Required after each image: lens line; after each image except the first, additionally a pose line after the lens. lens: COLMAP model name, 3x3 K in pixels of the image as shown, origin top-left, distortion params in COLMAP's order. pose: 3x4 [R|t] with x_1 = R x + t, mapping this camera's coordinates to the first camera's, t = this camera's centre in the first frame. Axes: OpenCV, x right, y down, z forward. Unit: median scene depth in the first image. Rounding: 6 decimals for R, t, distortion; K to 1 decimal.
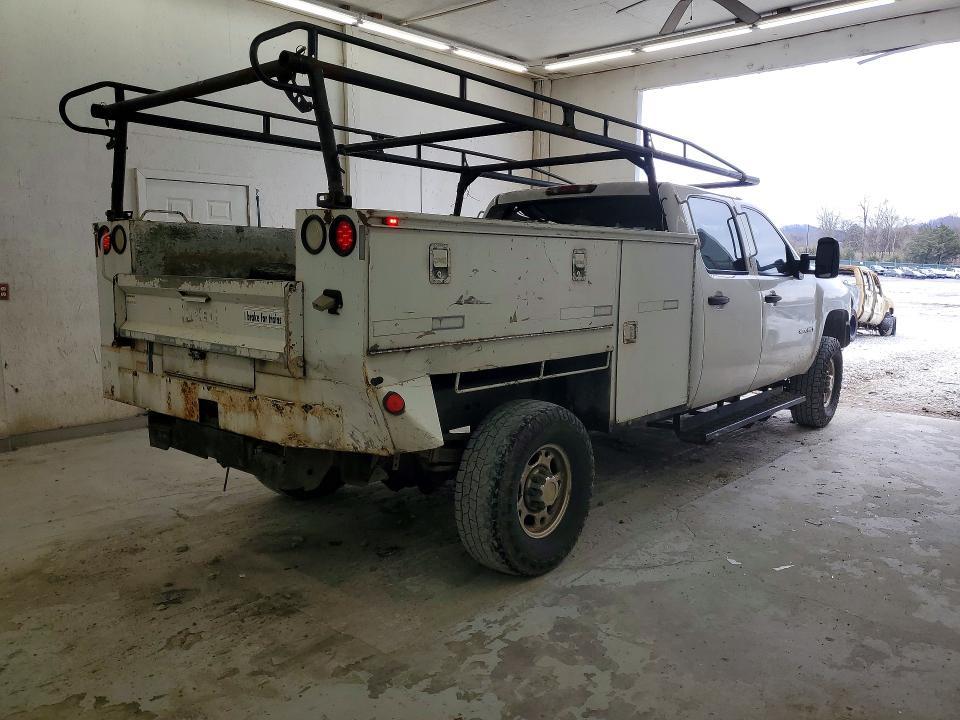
lens RADIAL K [[766.4, 0, 478.2], [0, 766.4, 356.7], [0, 0, 1]] dist [0.040471, -0.042579]
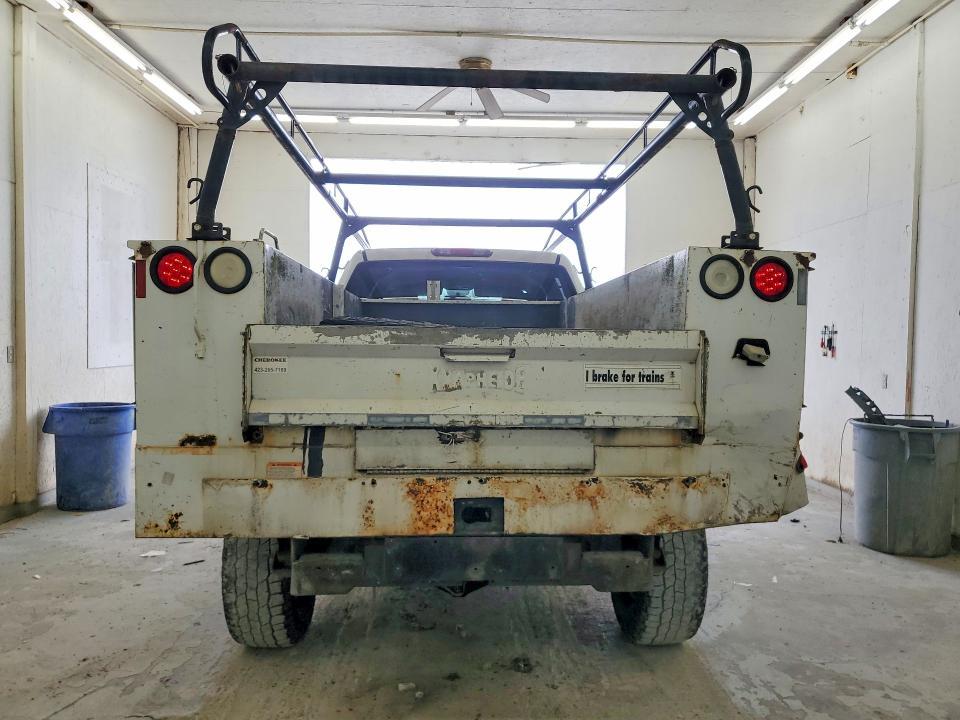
lens RADIAL K [[766.4, 0, 480.2], [0, 766.4, 358.0], [0, 0, 1]] dist [0.040471, -0.042579]
pose [[0.726137, -0.013361, 0.687420, -0.914882], [0.081801, 0.994389, -0.067080, -0.027797], [-0.682666, 0.104941, 0.723156, 0.509311]]
